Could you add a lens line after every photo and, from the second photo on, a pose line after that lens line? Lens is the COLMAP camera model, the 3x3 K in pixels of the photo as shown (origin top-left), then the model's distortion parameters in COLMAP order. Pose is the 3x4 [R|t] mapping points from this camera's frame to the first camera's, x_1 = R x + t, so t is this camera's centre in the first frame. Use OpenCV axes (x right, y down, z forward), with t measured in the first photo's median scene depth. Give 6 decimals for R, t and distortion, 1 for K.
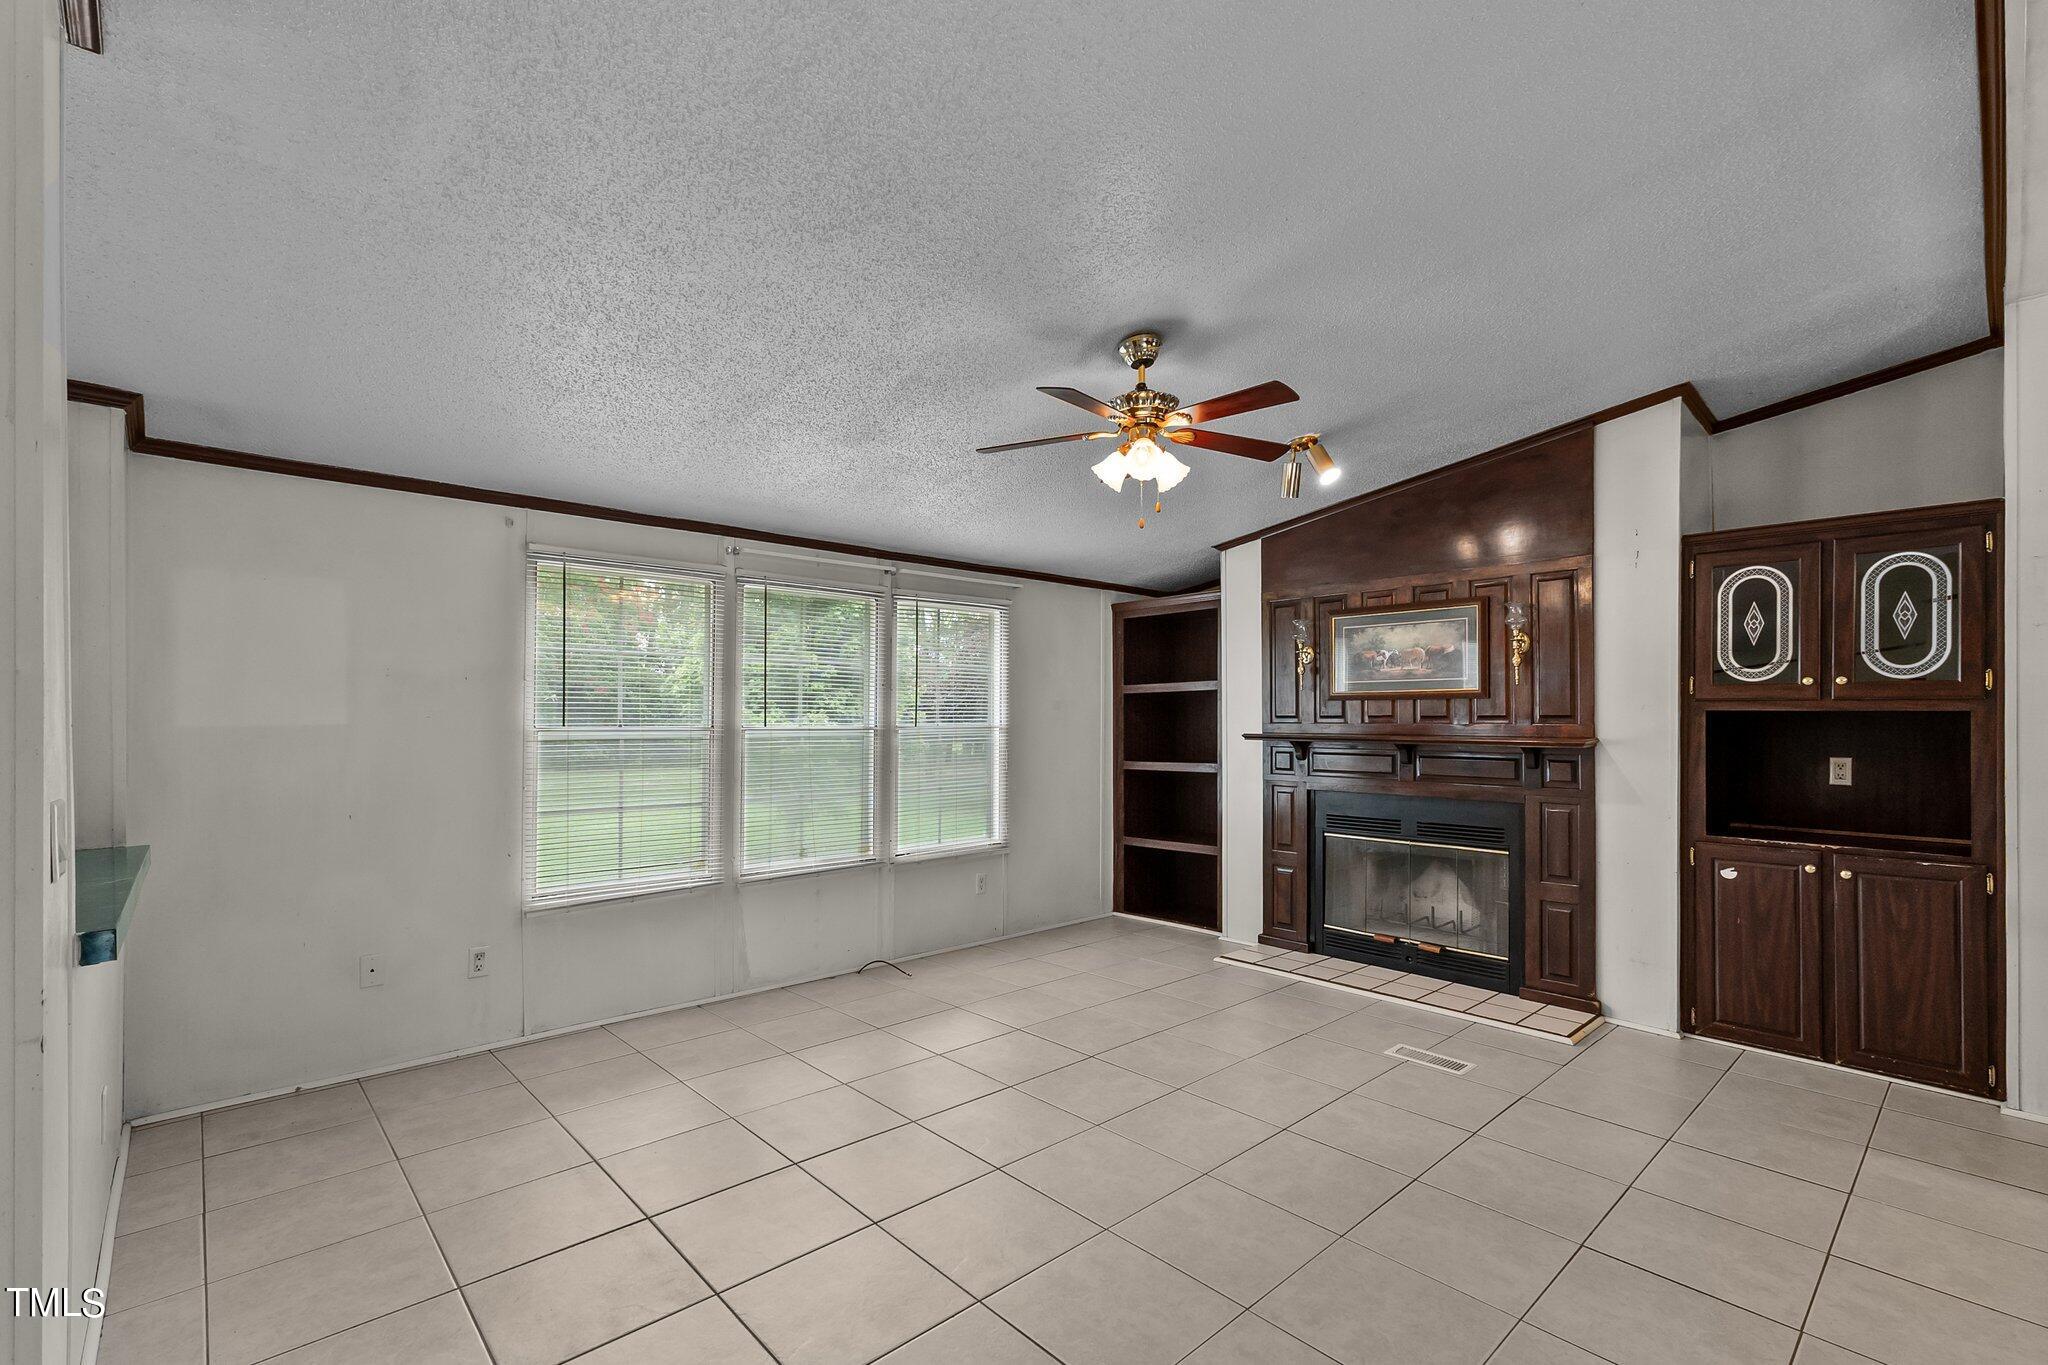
lens RADIAL K [[893.4, 0, 1056.7], [0, 893.4, 712.7], [0, 0, 1]] dist [-0.003515, 0.002370]
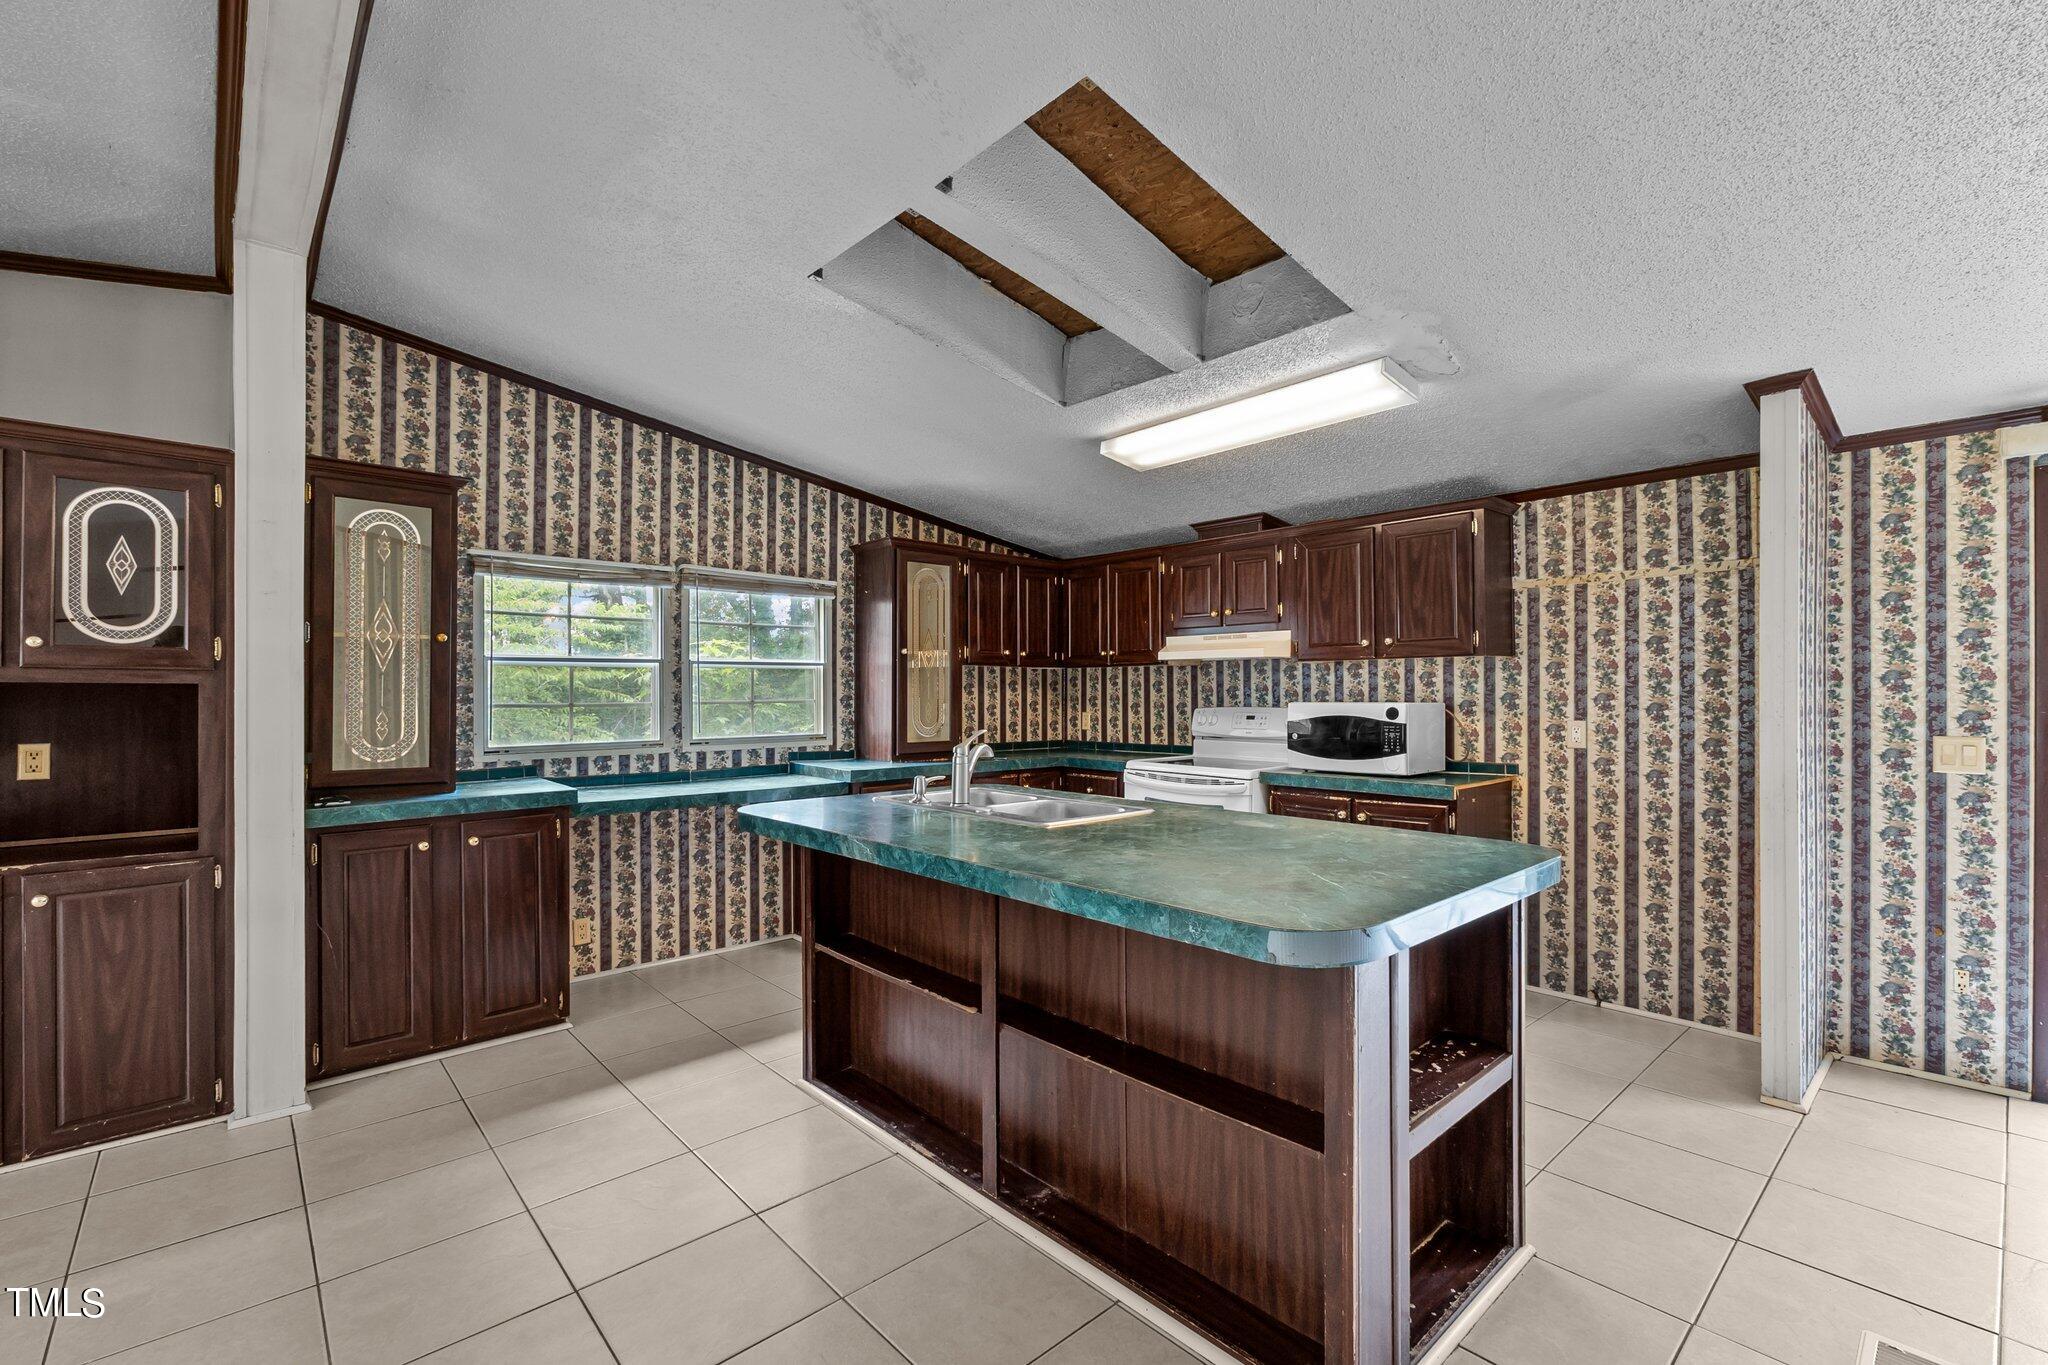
lens RADIAL K [[893.4, 0, 1023.0], [0, 893.4, 688.7], [0, 0, 1]] dist [-0.003515, 0.002370]
pose [[0.022856, 0.000918, 0.999738, 0.127022], [-0.002967, 0.999995, -0.000850, 0.000877], [-0.999734, -0.002947, 0.022859, 0.129859]]
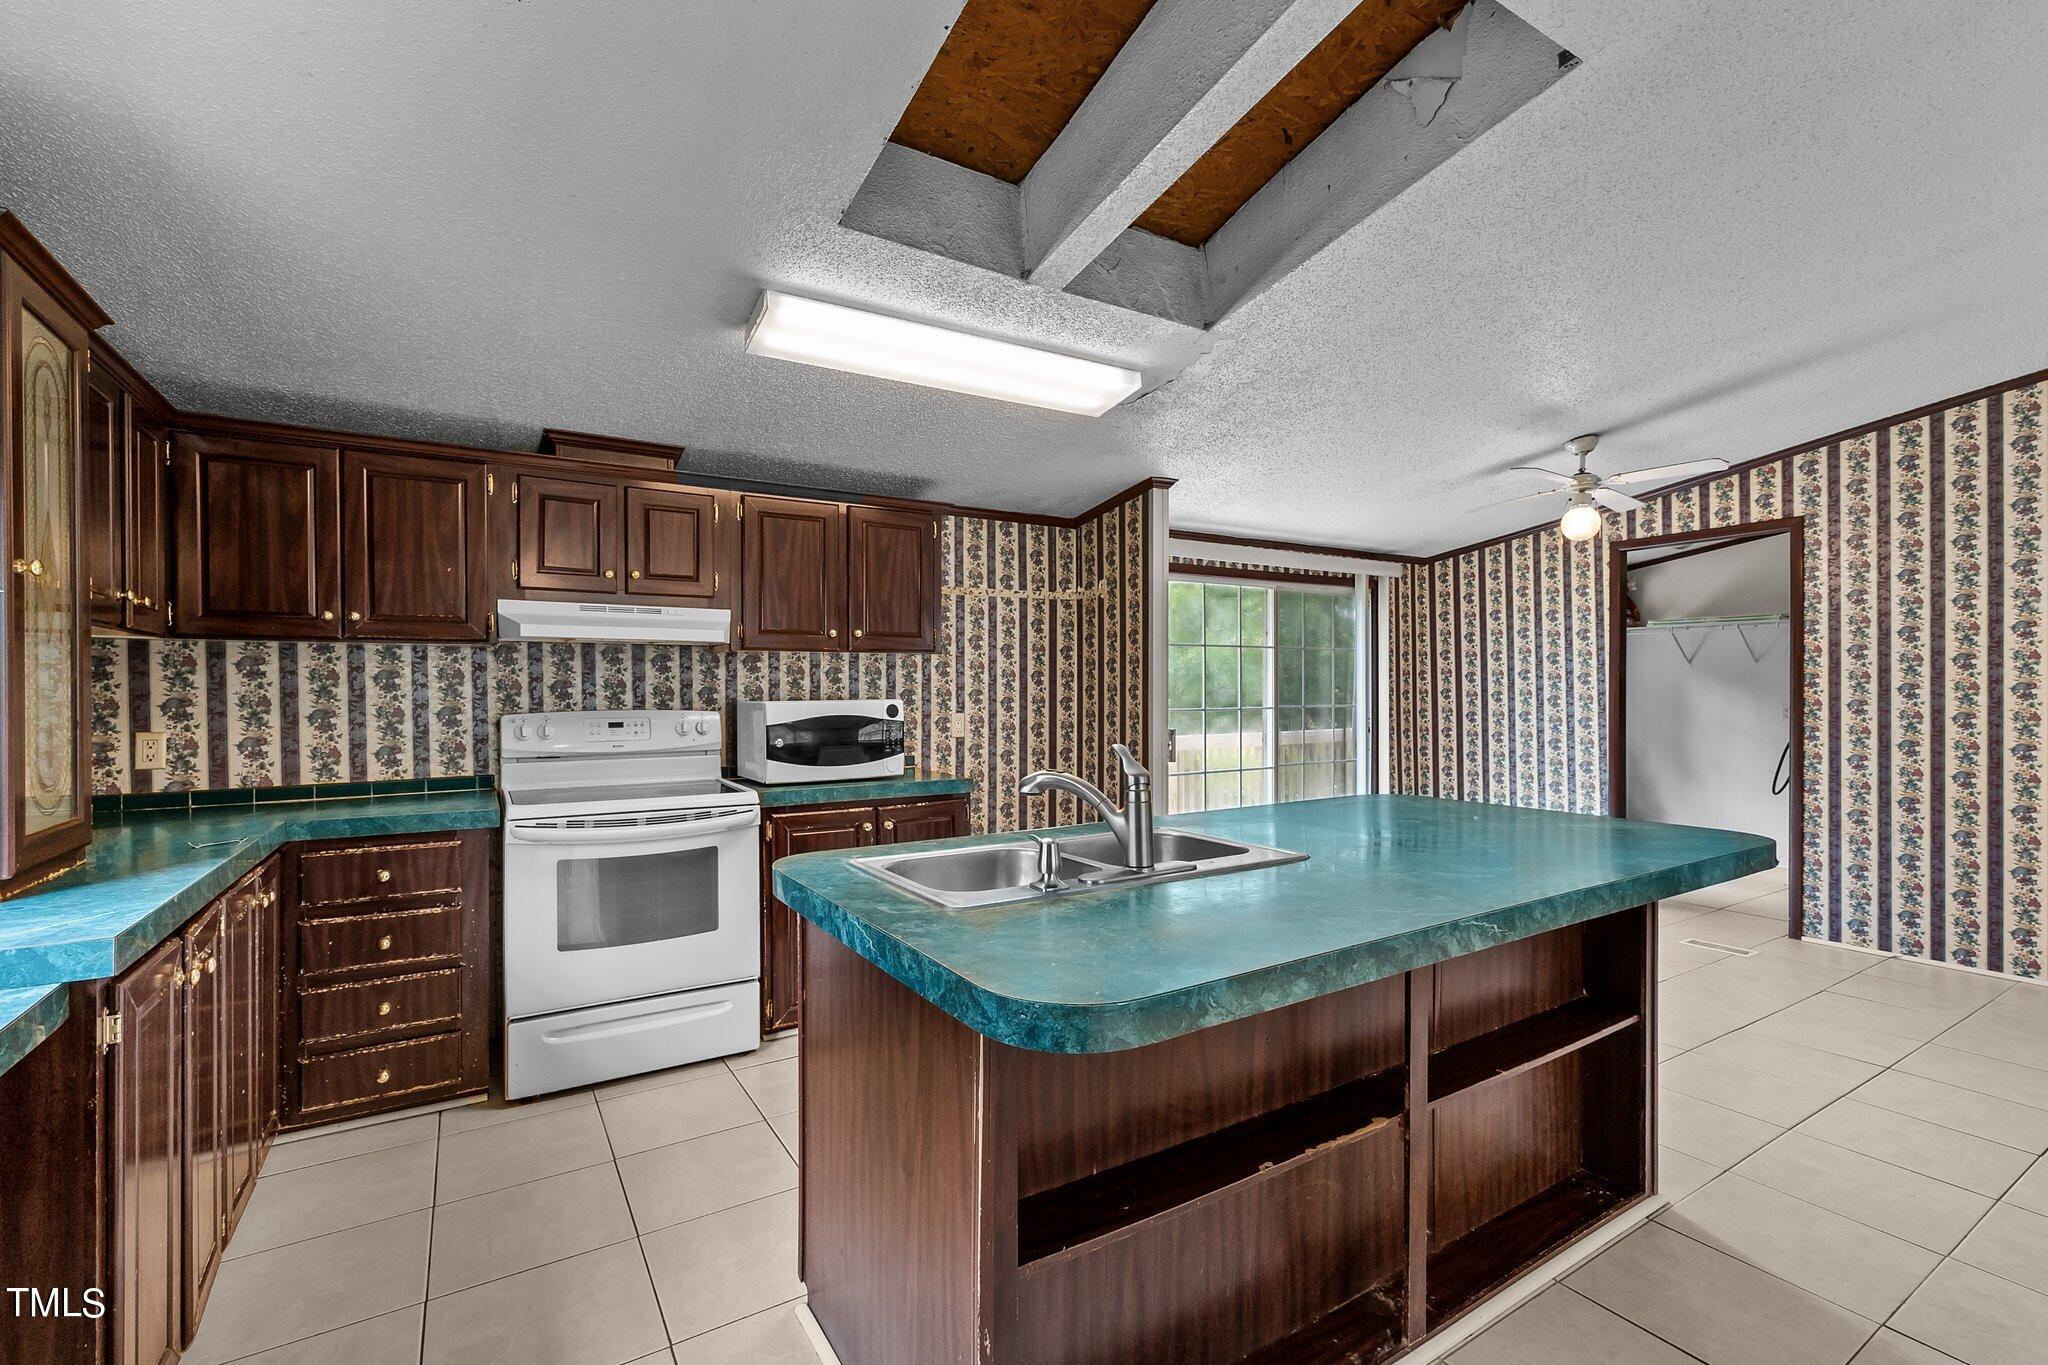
lens RADIAL K [[893.4, 0, 1038.4], [0, 893.4, 686.8], [0, 0, 1]] dist [-0.003515, 0.002370]
pose [[-0.981225, 0.003127, 0.192840, 1.471811], [0.001584, 0.999965, -0.008156, 0.017348], [-0.192859, -0.007697, -0.981196, 1.129925]]
